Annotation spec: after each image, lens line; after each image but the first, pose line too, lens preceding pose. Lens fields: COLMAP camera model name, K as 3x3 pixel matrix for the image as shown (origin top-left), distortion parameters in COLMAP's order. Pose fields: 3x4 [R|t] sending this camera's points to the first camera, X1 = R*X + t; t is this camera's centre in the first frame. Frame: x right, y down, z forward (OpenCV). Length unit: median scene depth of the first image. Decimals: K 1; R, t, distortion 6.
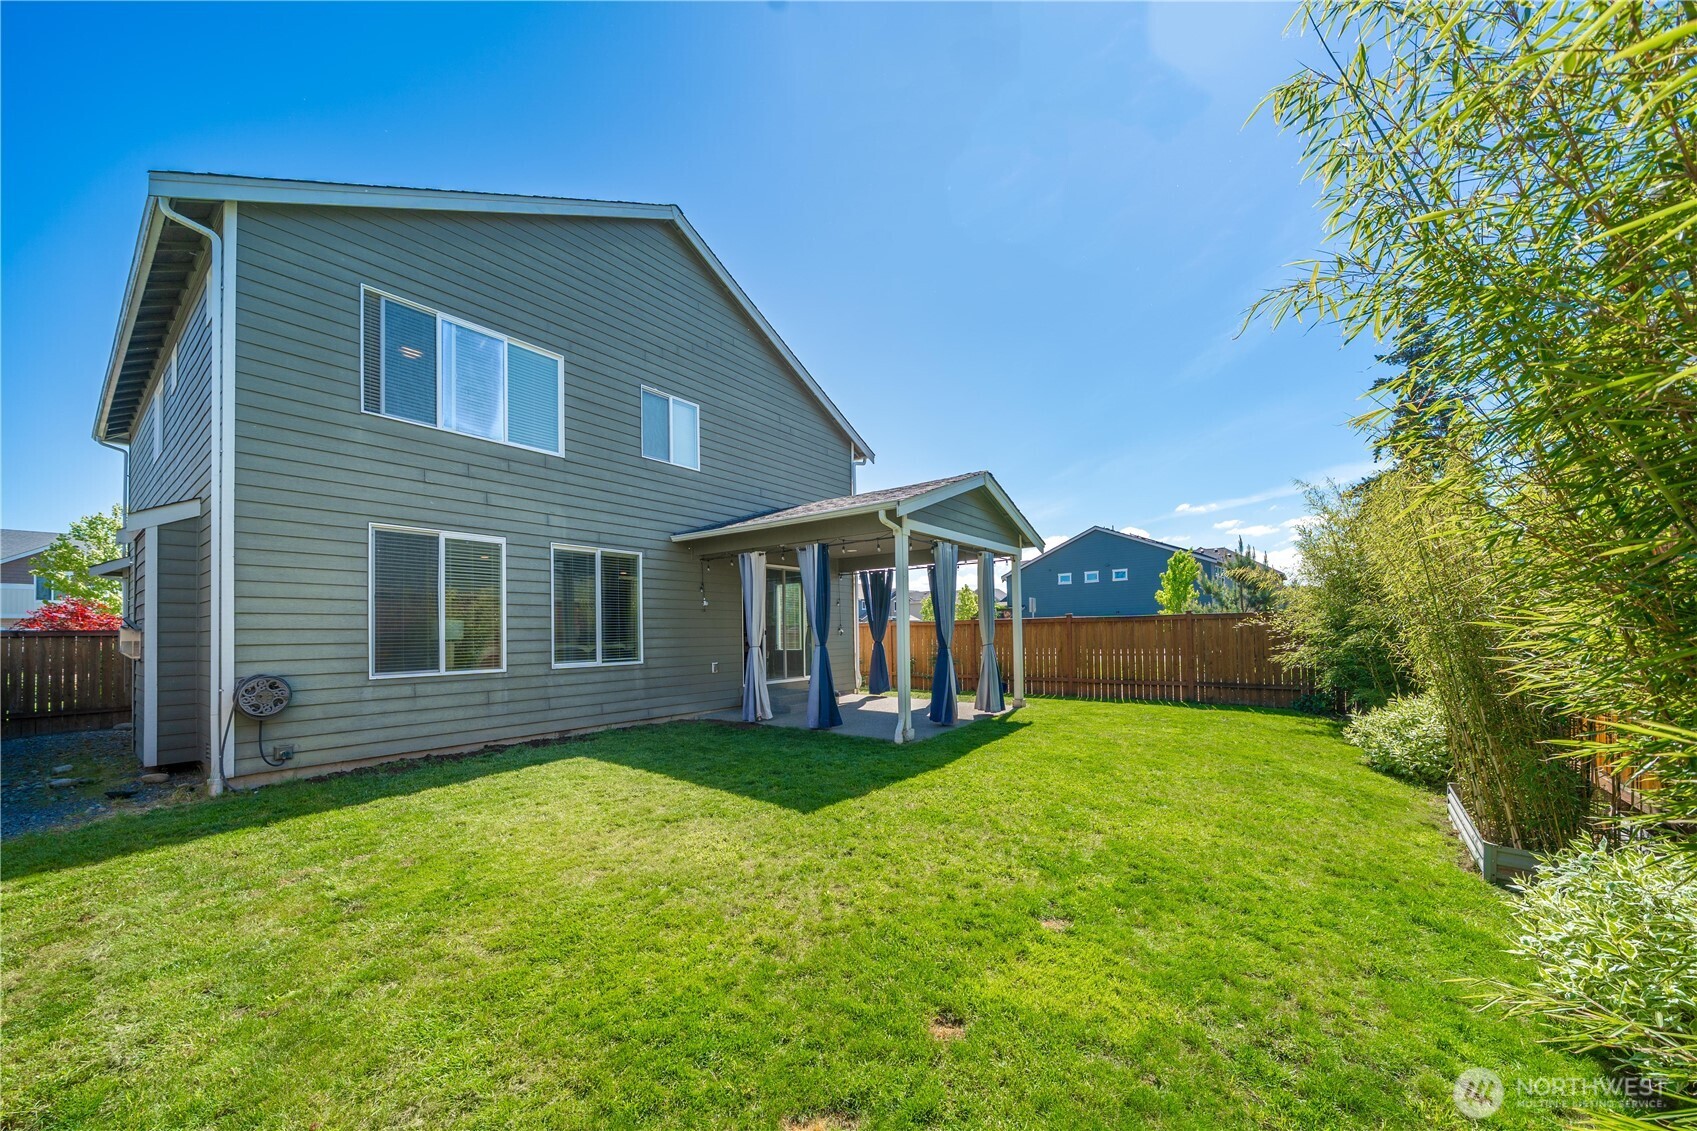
lens RADIAL K [[605.9, 0, 825.7], [0, 605.9, 623.7], [0, 0, 1]] dist [-0.000524, -0.000037]
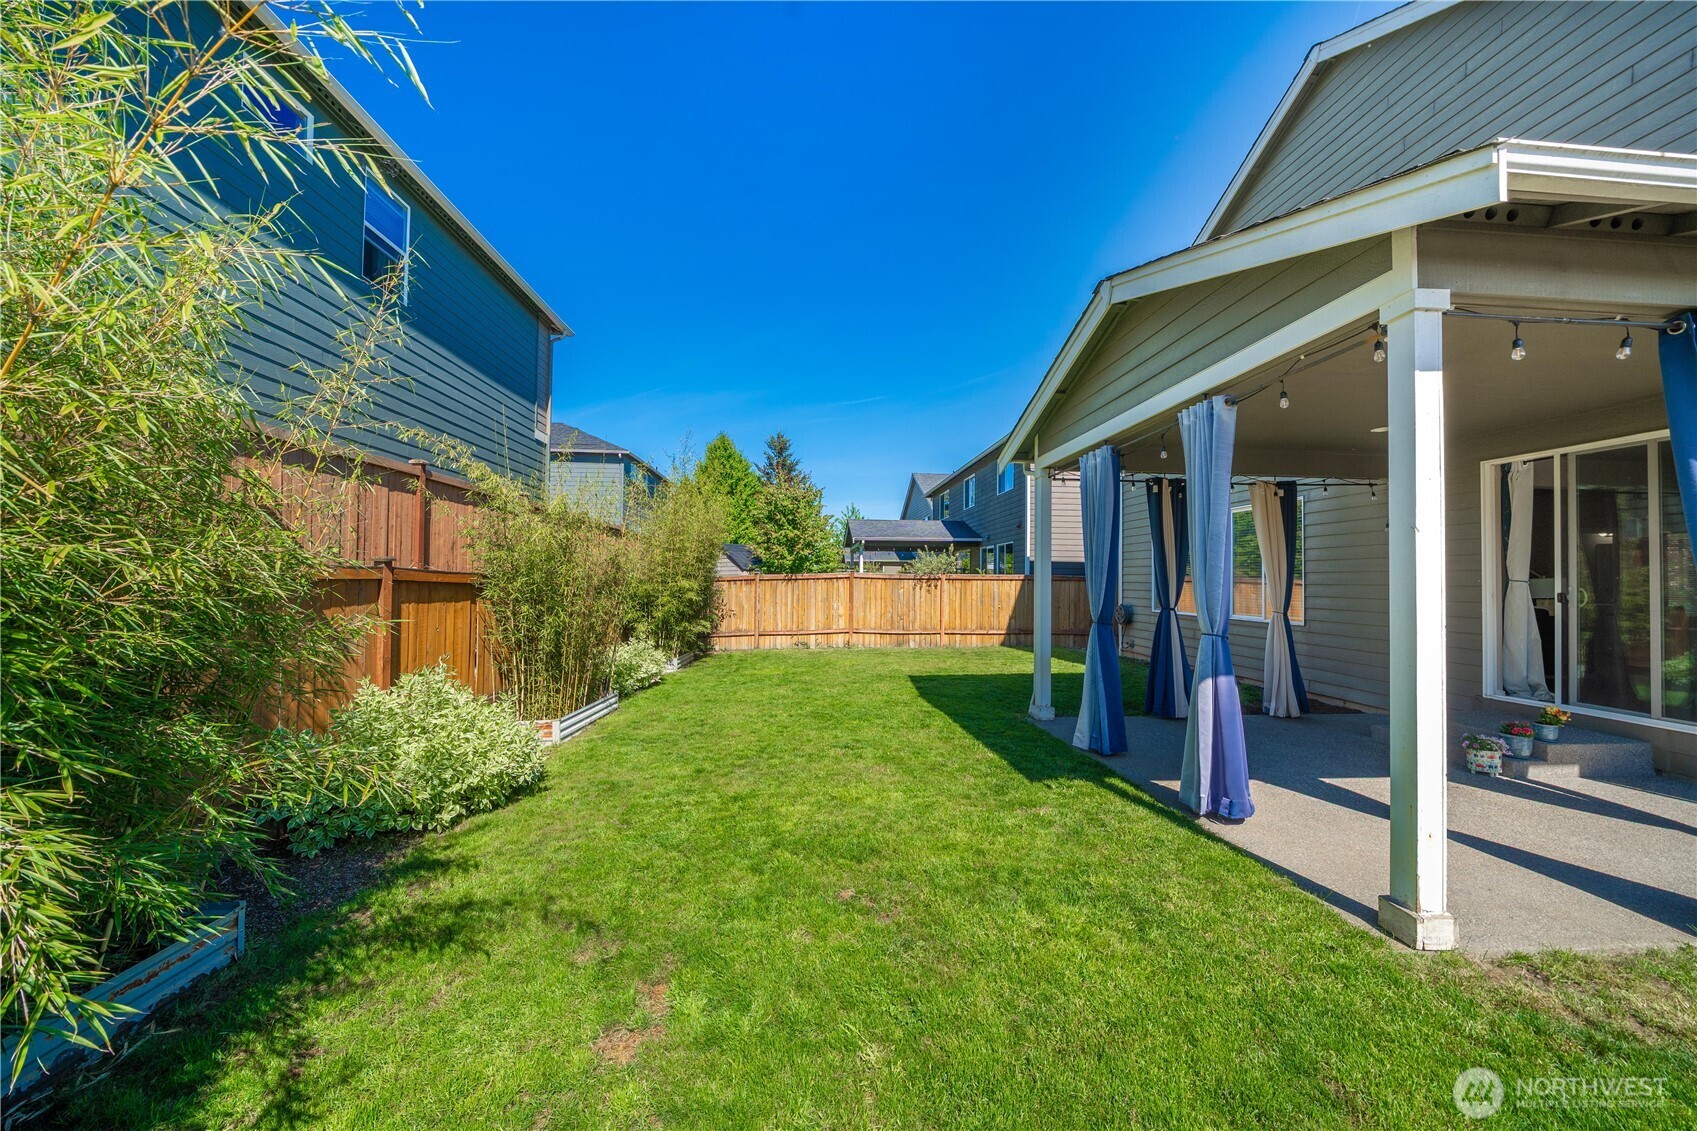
lens RADIAL K [[592.3, 0, 847.2], [0, 592.3, 570.0], [0, 0, 1]] dist [-0.001374, -0.000167]
pose [[-0.740174, -0.005552, -0.672392, 0.869250], [0.008522, 0.999808, -0.017636, -0.004019], [0.672361, -0.018784, -0.739985, 1.397195]]
